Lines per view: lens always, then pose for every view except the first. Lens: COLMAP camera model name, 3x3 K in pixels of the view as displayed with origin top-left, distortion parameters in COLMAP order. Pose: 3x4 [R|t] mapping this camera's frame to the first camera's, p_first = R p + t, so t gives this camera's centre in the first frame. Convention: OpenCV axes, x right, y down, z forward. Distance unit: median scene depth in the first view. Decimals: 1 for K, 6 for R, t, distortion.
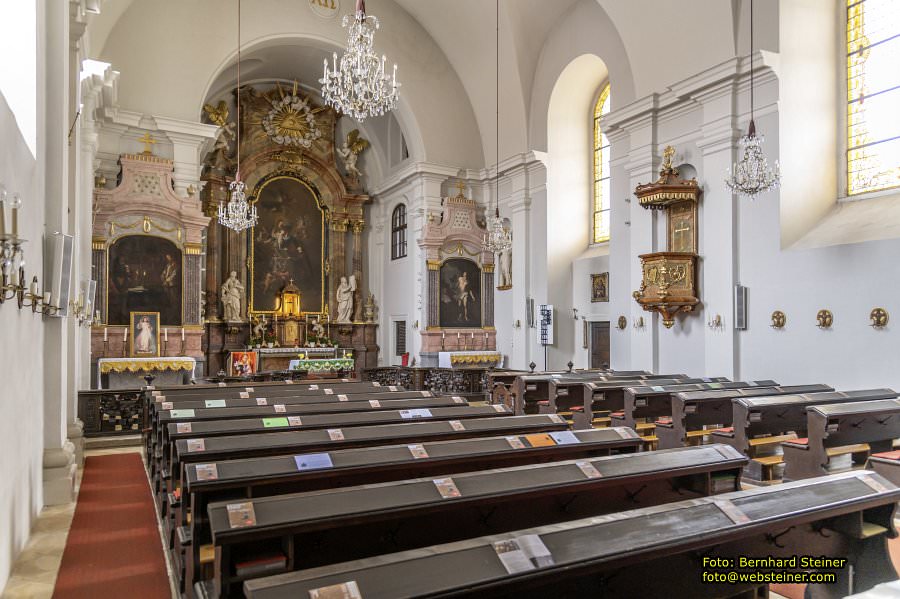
lens RADIAL K [[608.8, 0, 451.1], [0, 608.8, 313.8], [0, 0, 1]] dist [0.028486, -0.002424]
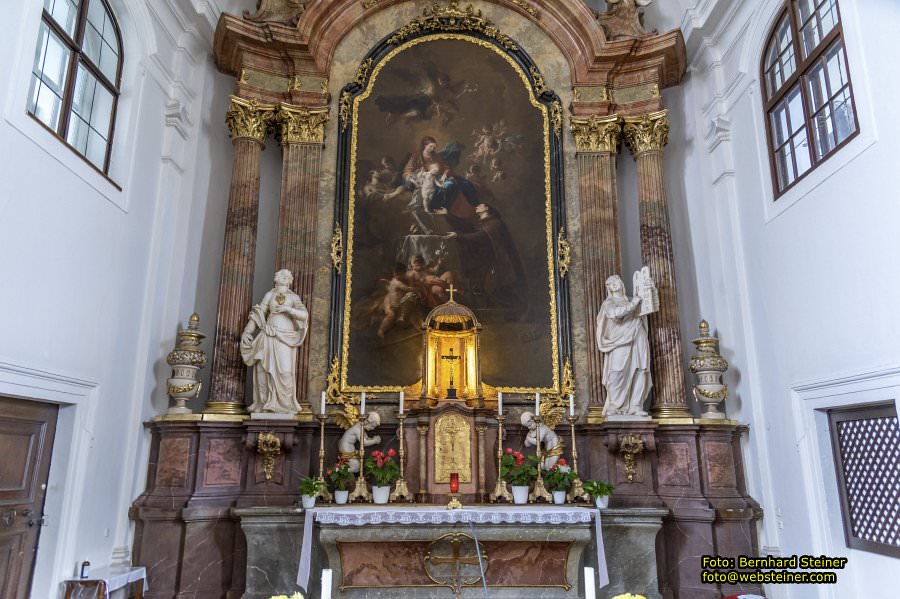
lens RADIAL K [[625.5, 0, 450.0], [0, 625.5, 299.5], [0, 0, 1]] dist [0.024963, -0.000698]
pose [[0.880490, -0.114645, -0.459993, -0.107527], [0.013902, 0.976144, -0.216677, 0.024151], [0.473860, 0.184388, 0.861079, 0.714672]]
